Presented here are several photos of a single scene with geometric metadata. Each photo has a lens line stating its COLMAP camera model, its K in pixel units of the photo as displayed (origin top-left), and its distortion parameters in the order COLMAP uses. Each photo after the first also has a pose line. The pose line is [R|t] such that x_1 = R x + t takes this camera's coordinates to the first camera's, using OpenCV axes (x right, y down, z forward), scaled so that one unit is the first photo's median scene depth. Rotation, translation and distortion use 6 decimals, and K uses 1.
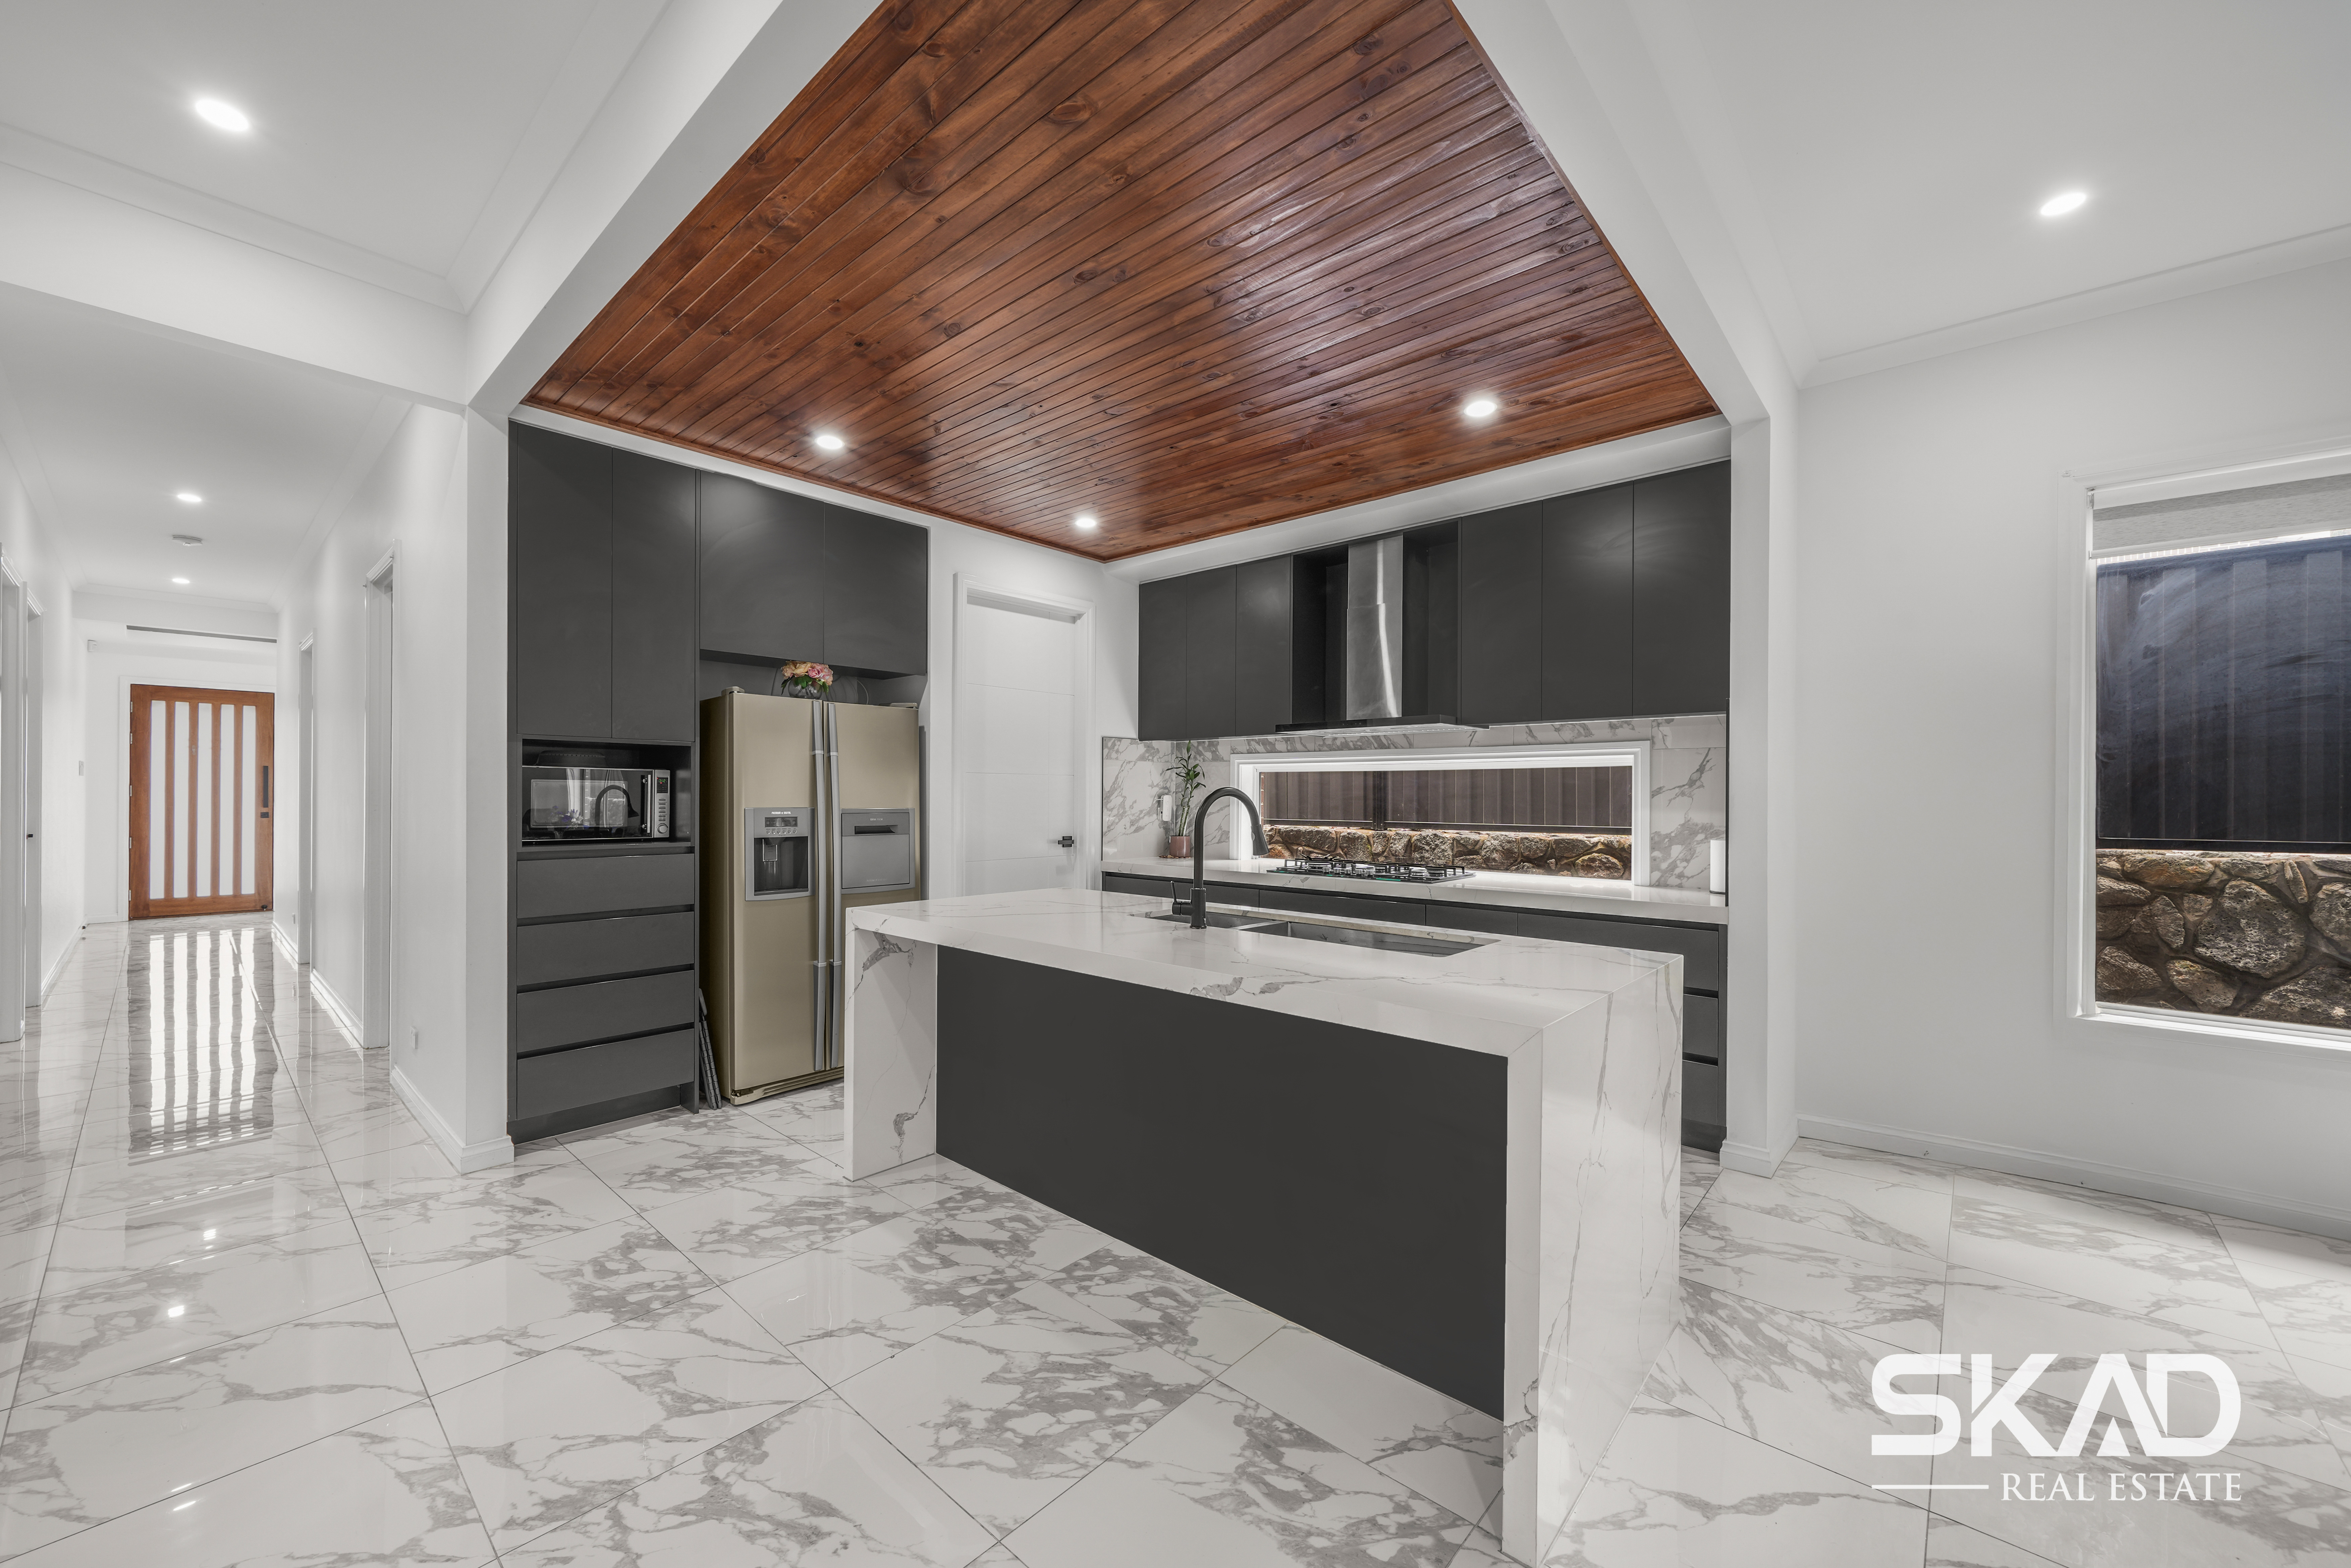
lens RADIAL K [[881.7, 0, 1163.6], [0, 881.7, 792.7], [0, 0, 1]] dist [0.002468, -0.000263]
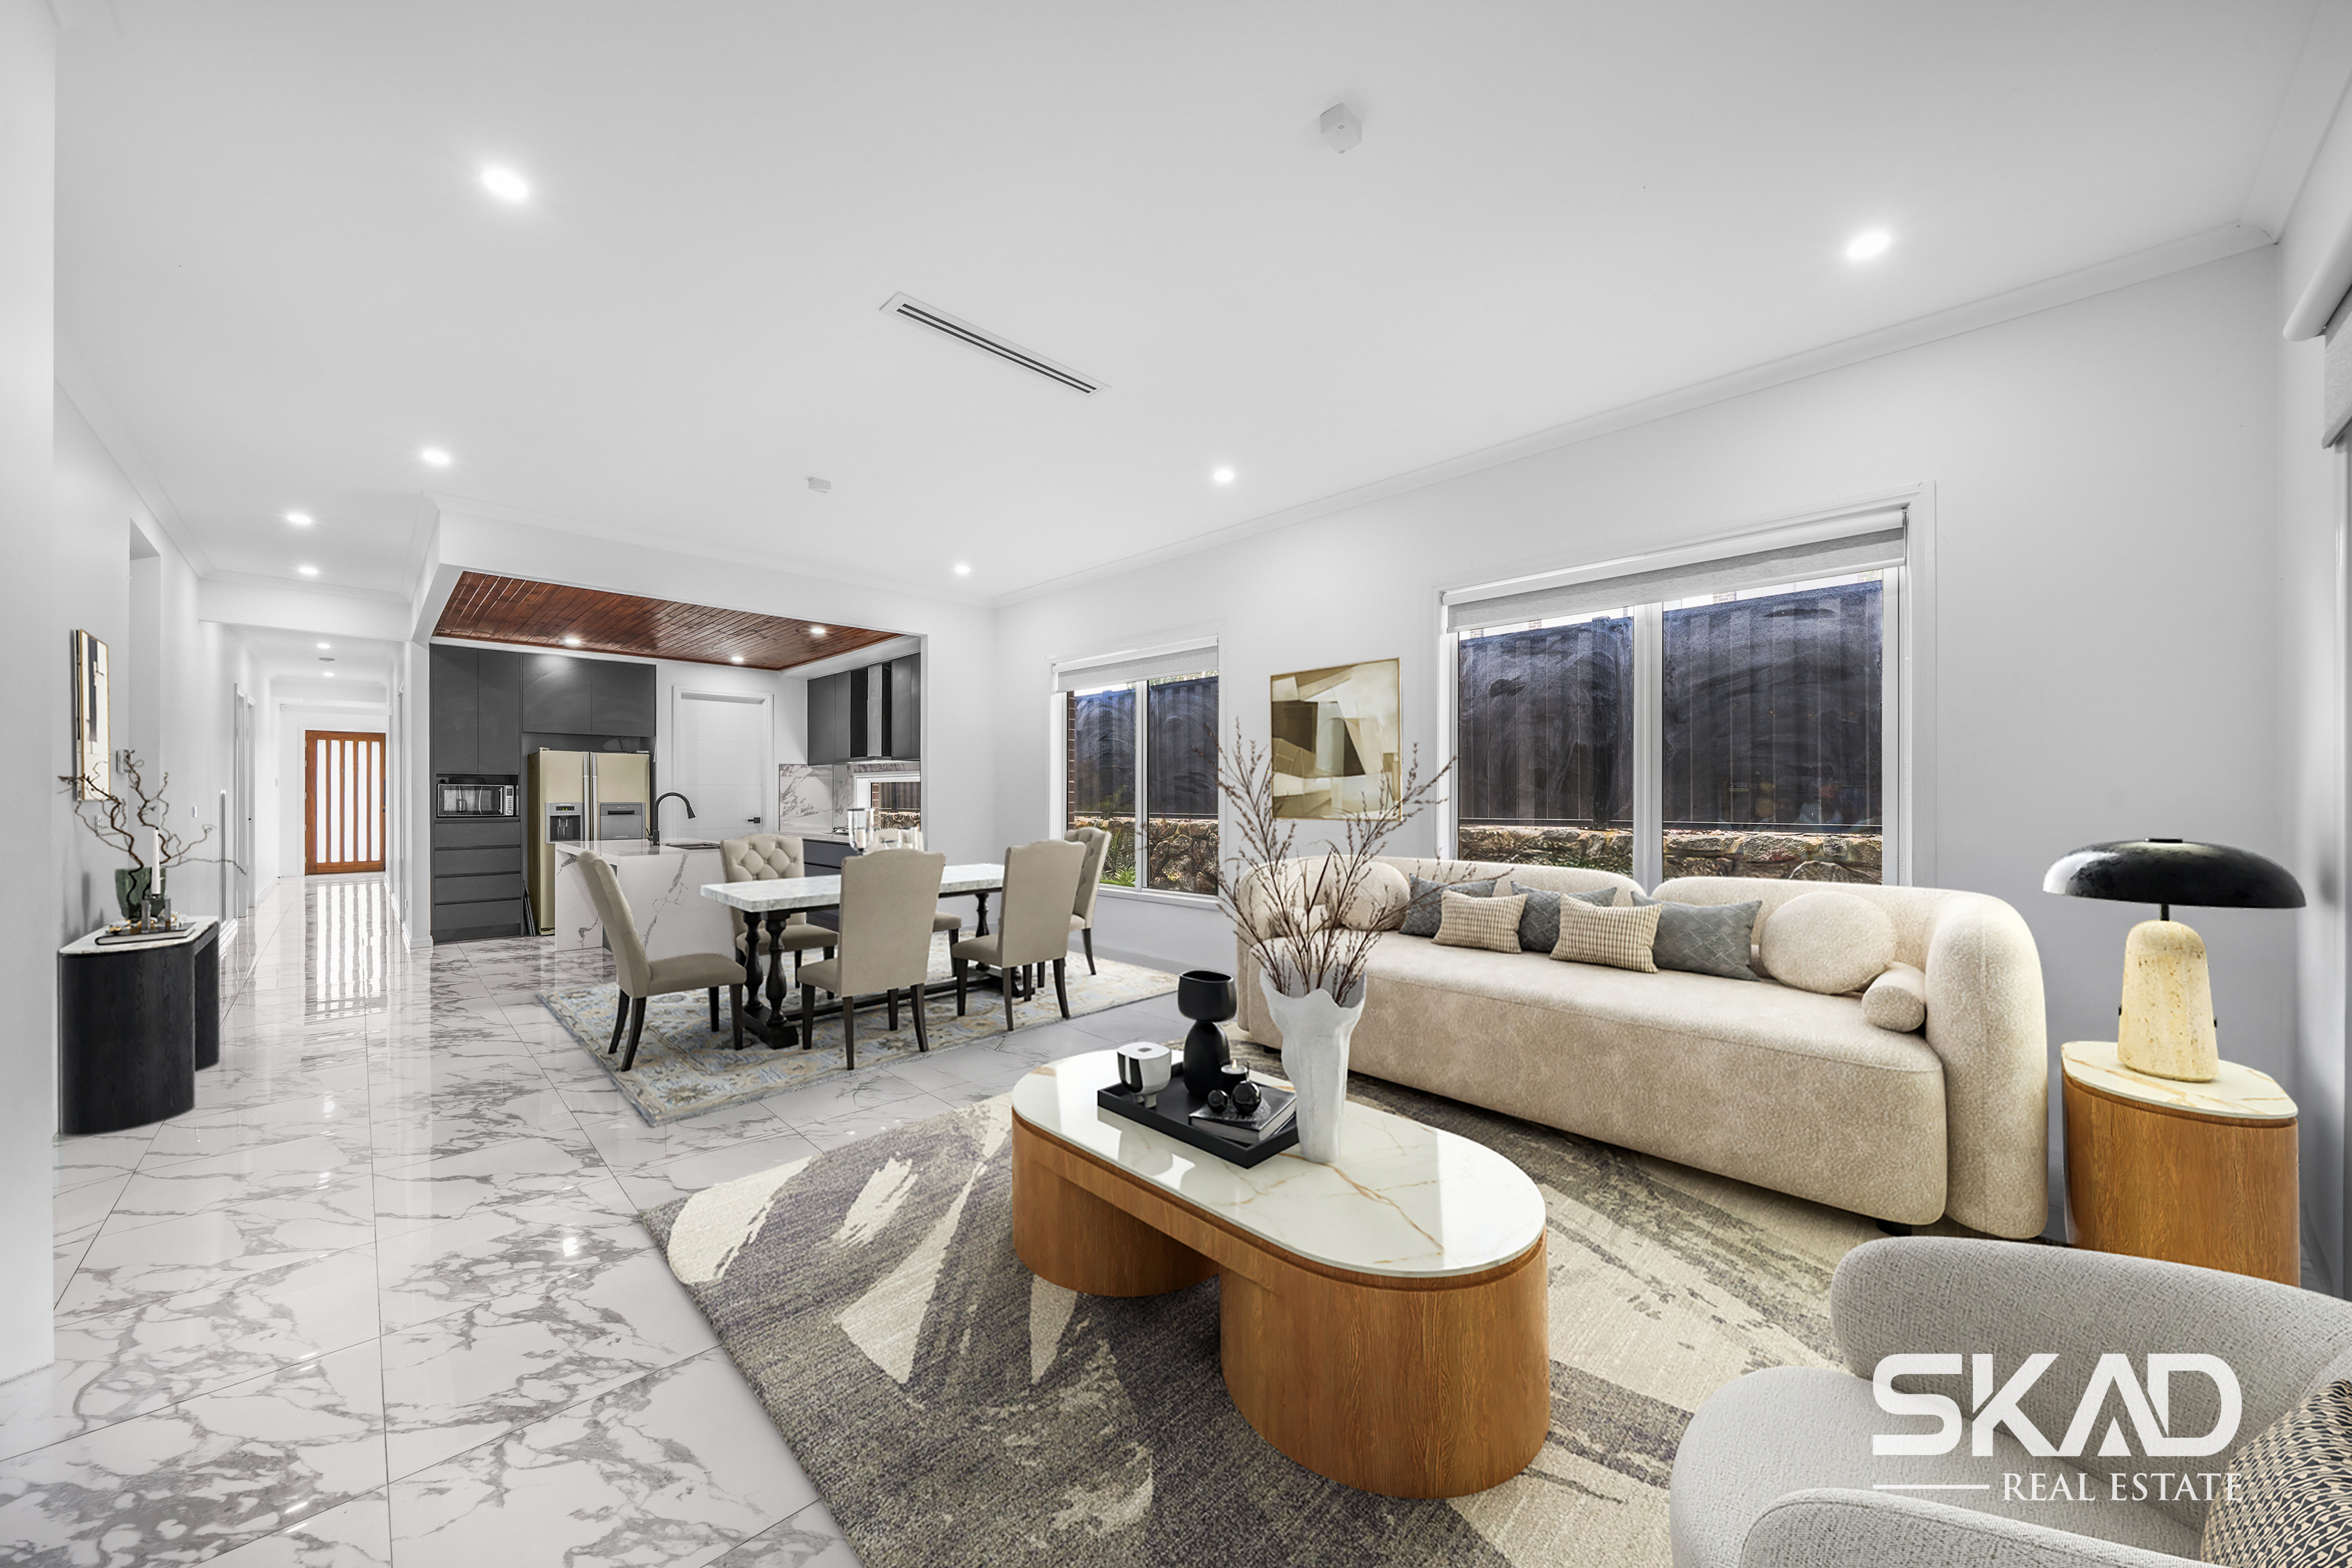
lens RADIAL K [[801.3, 0, 1090.8], [0, 801.3, 786.8], [0, 0, 1]] dist [0.006123, -0.000001]
pose [[0.994774, -0.006557, -0.101886, 0.999854], [0.006543, 0.999978, -0.000473, -0.020599], [0.101887, -0.000196, 0.994796, -0.781962]]
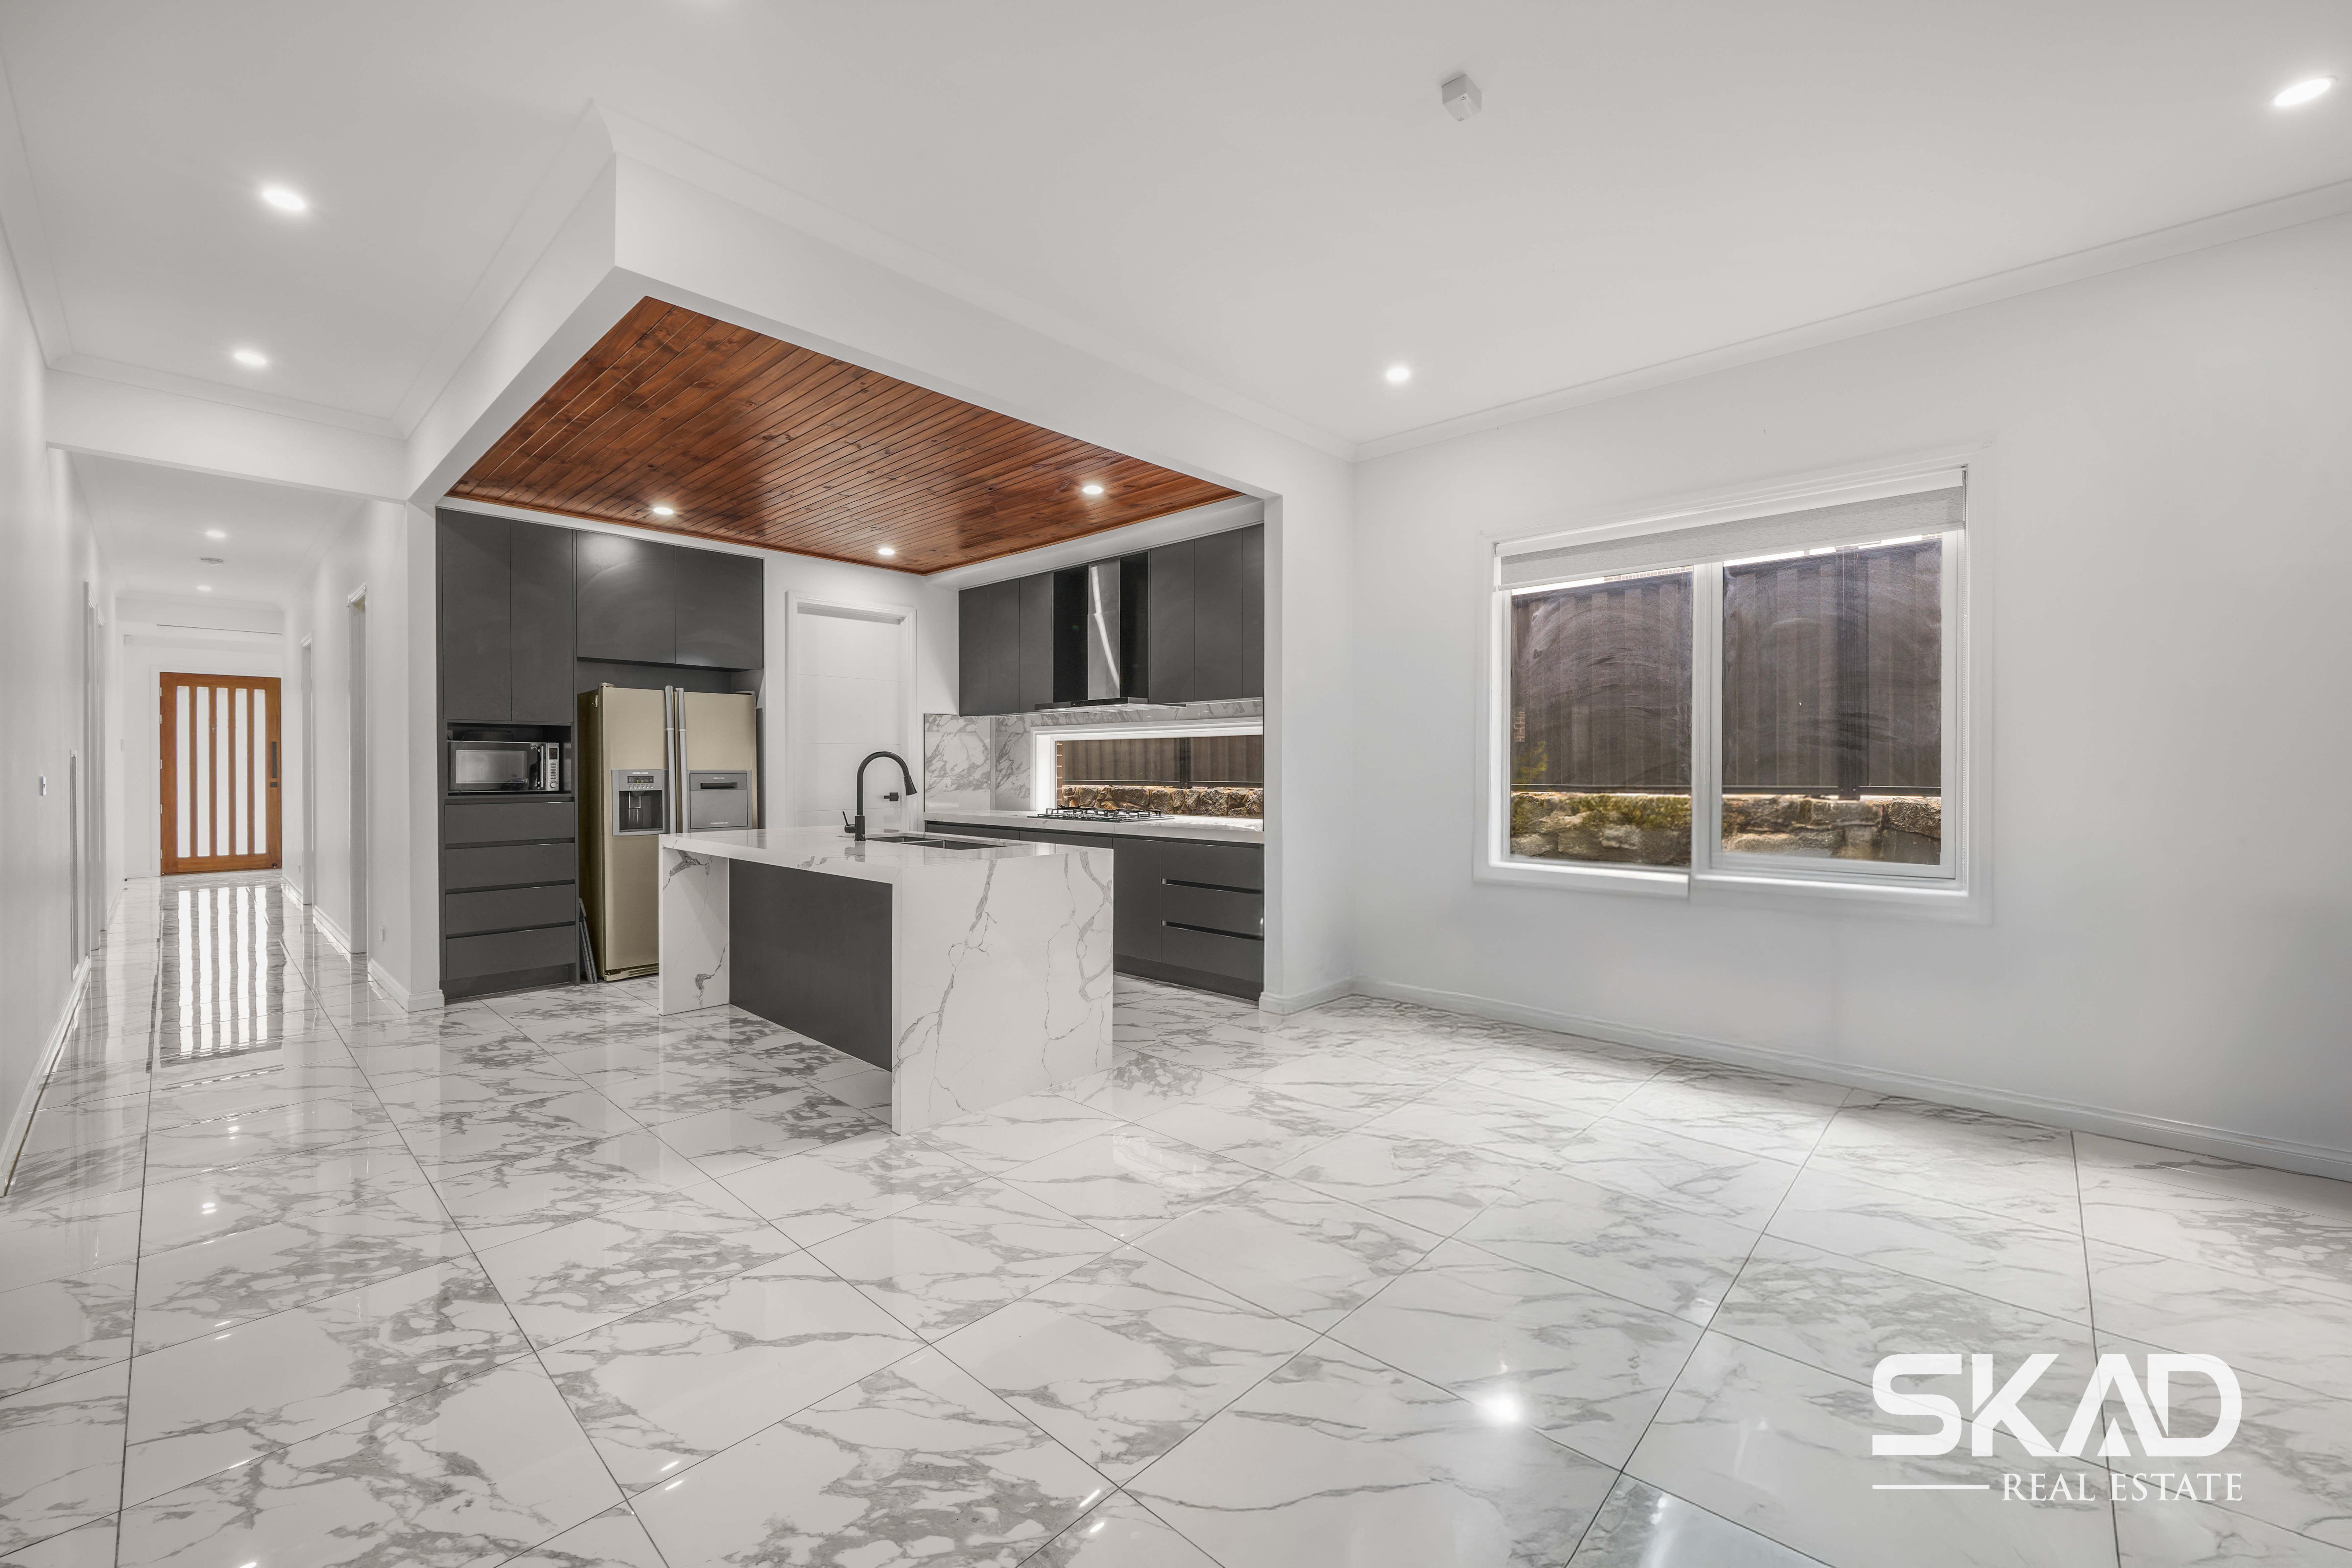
lens RADIAL K [[914.3, 0, 1157.0], [0, 914.3, 765.8], [0, 0, 1]] dist [0.005388, -0.000778]
pose [[0.999625, -0.007242, -0.026400, 0.405228], [0.007358, 0.999964, 0.004291, 0.010825], [0.026368, -0.004484, 0.999642, -0.408126]]
